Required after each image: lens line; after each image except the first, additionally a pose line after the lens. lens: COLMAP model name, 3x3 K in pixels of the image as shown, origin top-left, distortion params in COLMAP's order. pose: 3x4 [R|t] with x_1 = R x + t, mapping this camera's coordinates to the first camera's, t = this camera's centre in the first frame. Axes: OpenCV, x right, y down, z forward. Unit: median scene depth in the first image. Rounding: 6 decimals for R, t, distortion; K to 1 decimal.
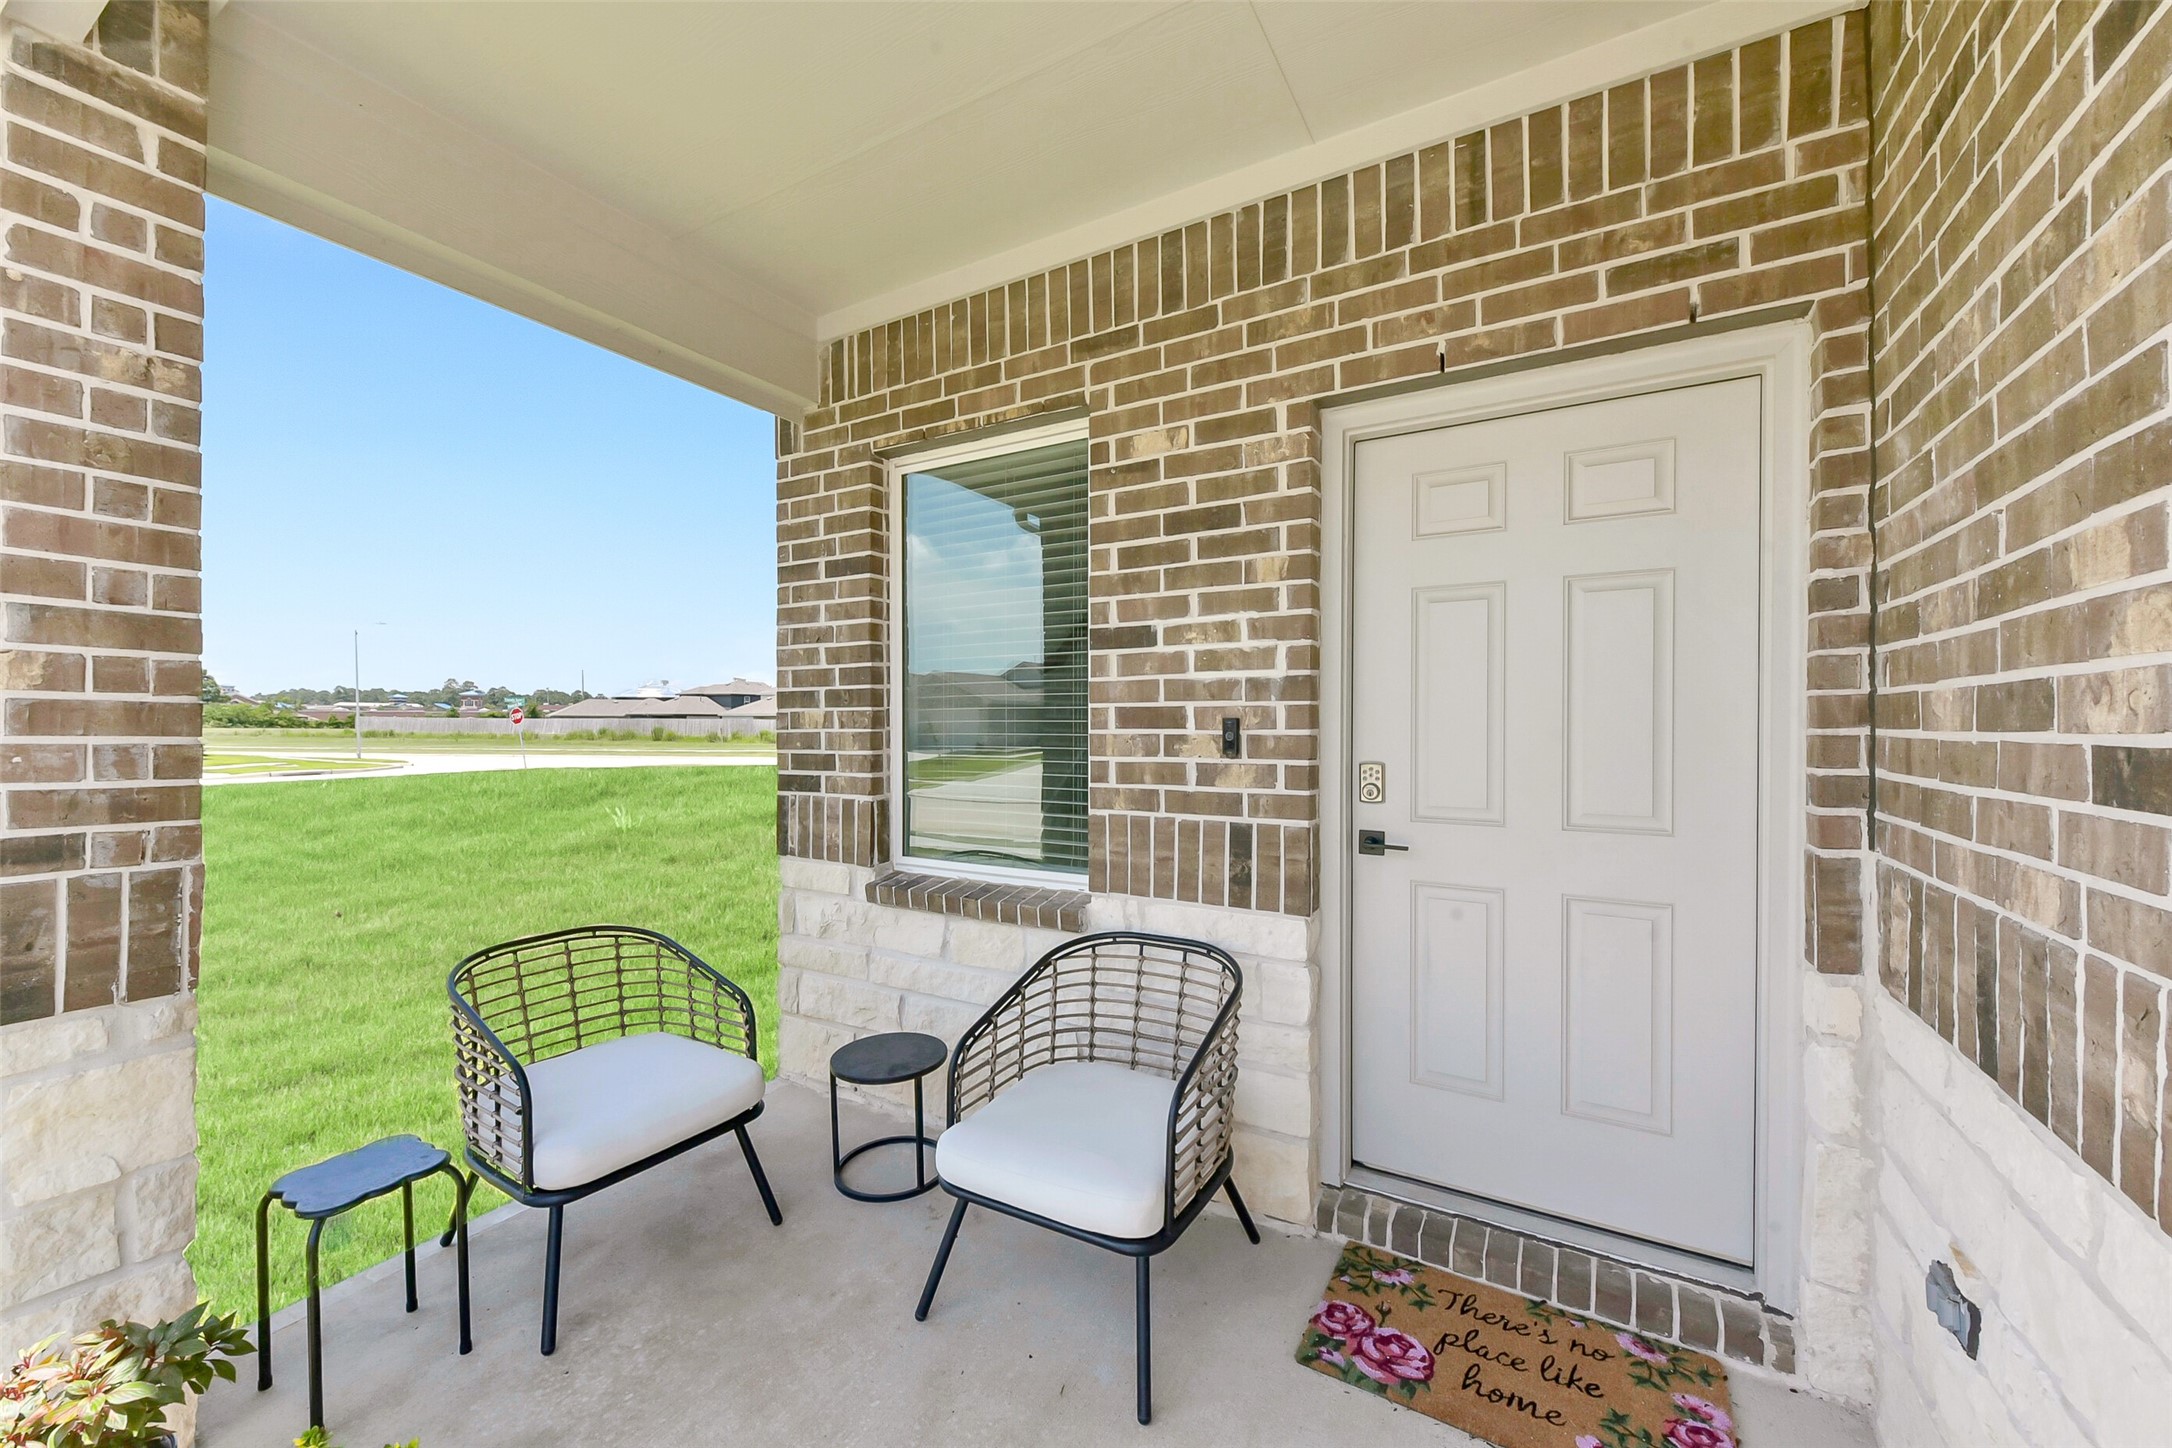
lens RADIAL K [[844.5, 0, 1082.8], [0, 844.5, 728.9], [0, 0, 1]] dist [0.003697, -0.001877]
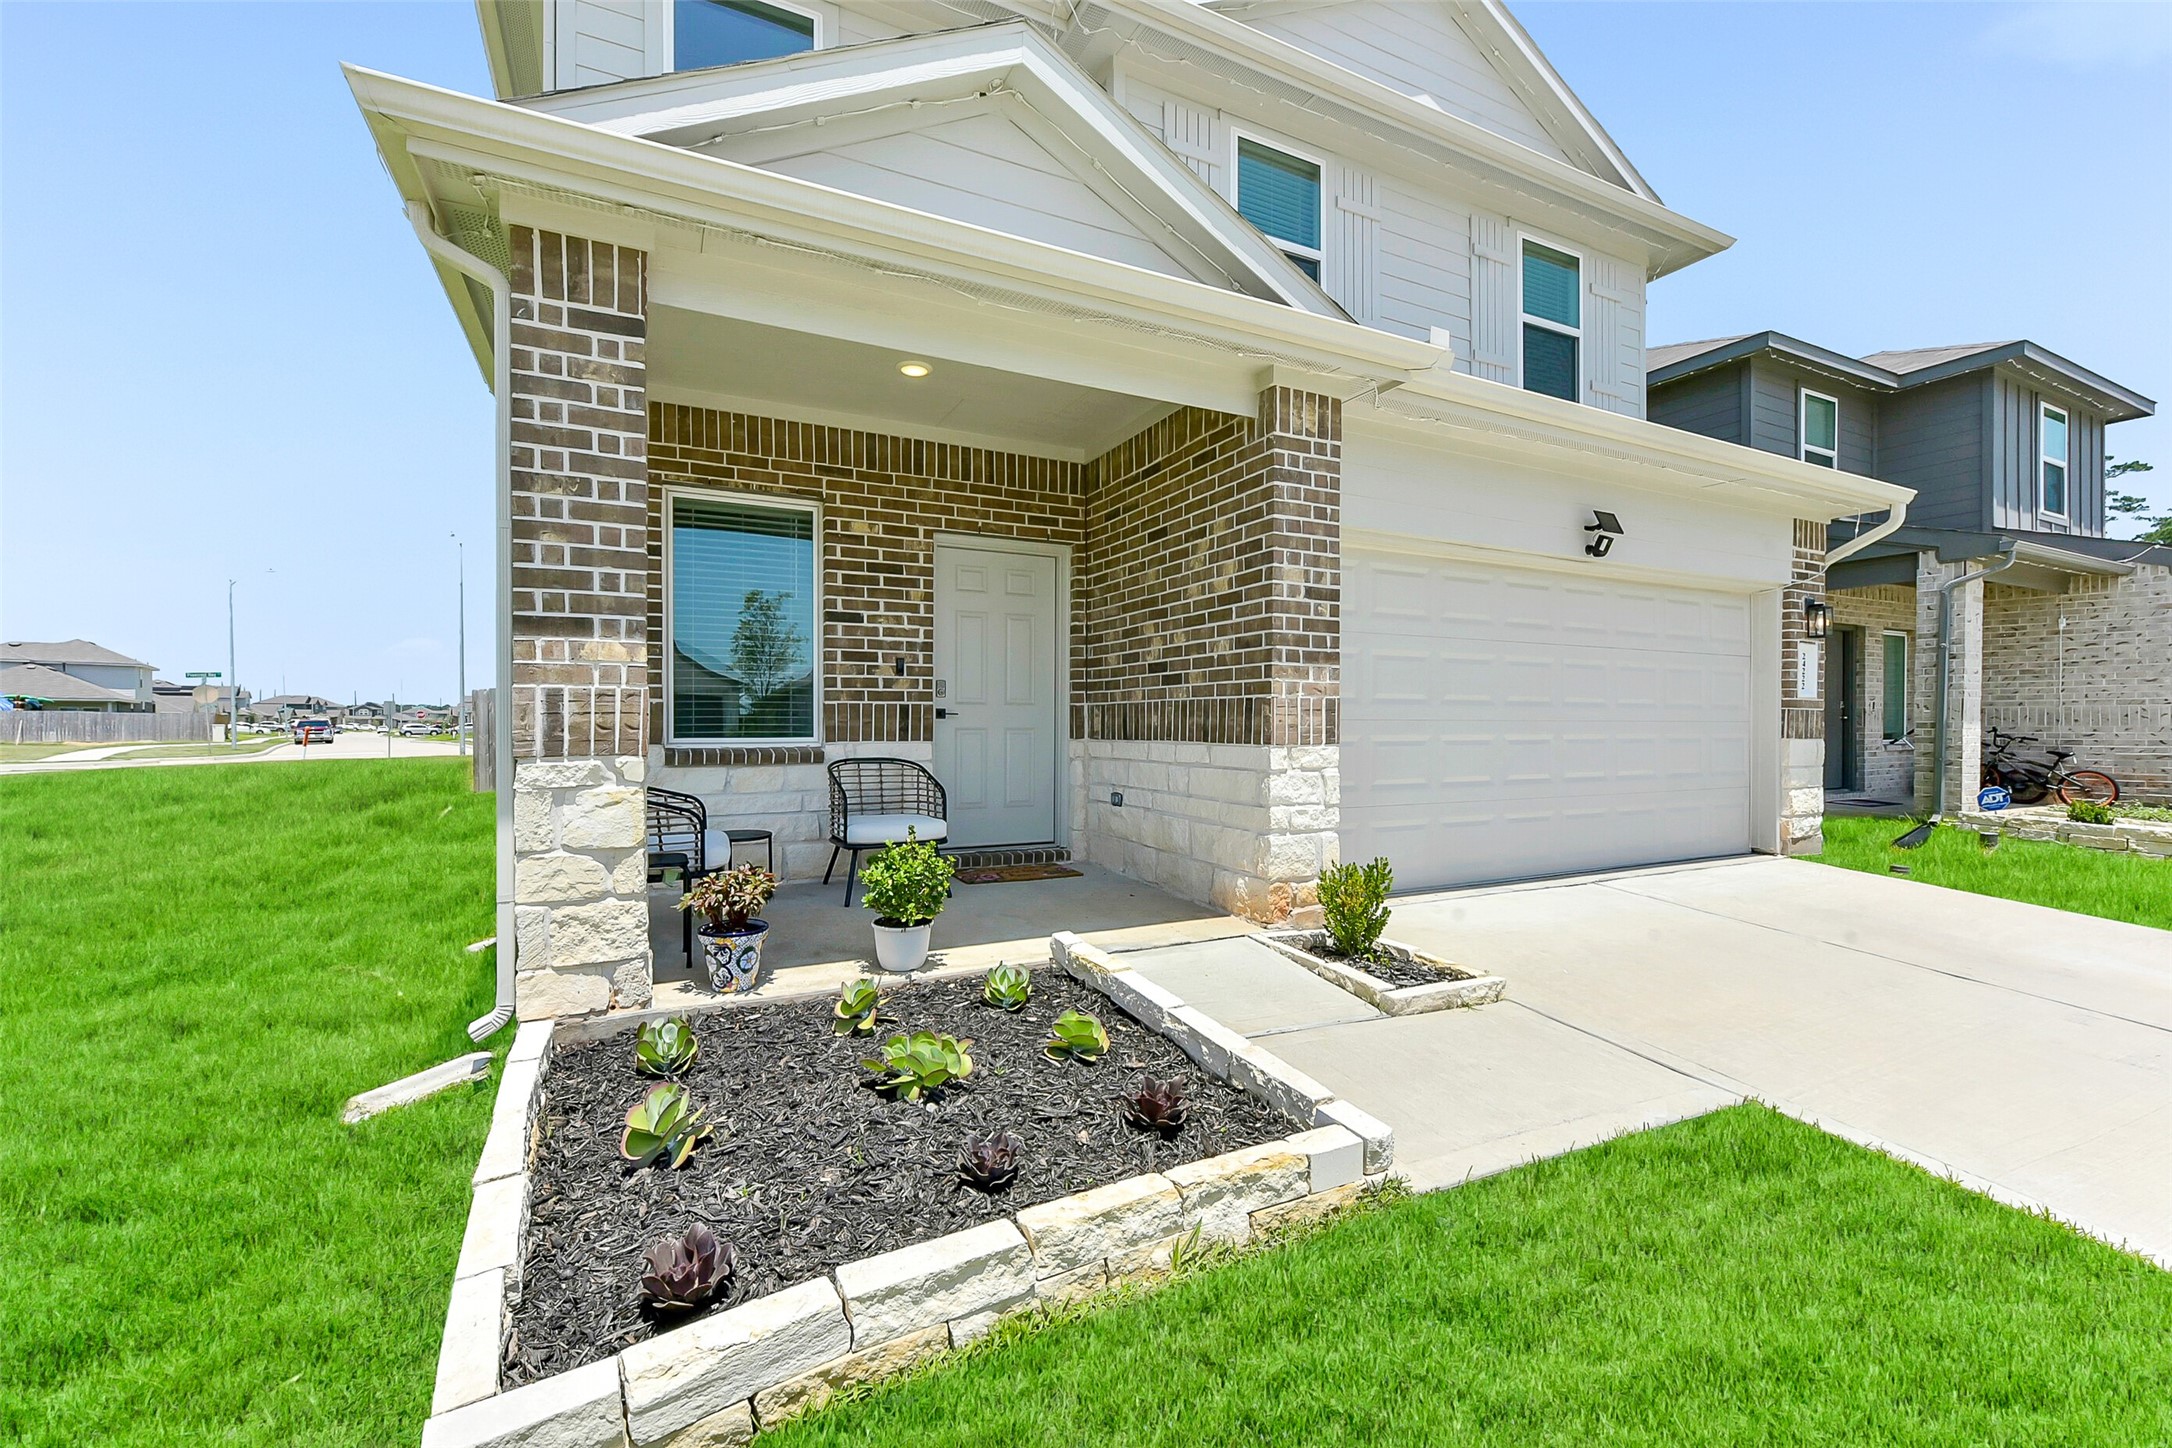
lens RADIAL K [[882.7, 0, 1084.1], [0, 882.7, 725.8], [0, 0, 1]] dist [0.000137, -0.000008]
pose [[0.538506, -0.001256, 0.842621, -1.585029], [0.003780, 0.999992, -0.000926, 0.176118], [-0.842613, 0.003684, 0.538507, -0.712874]]
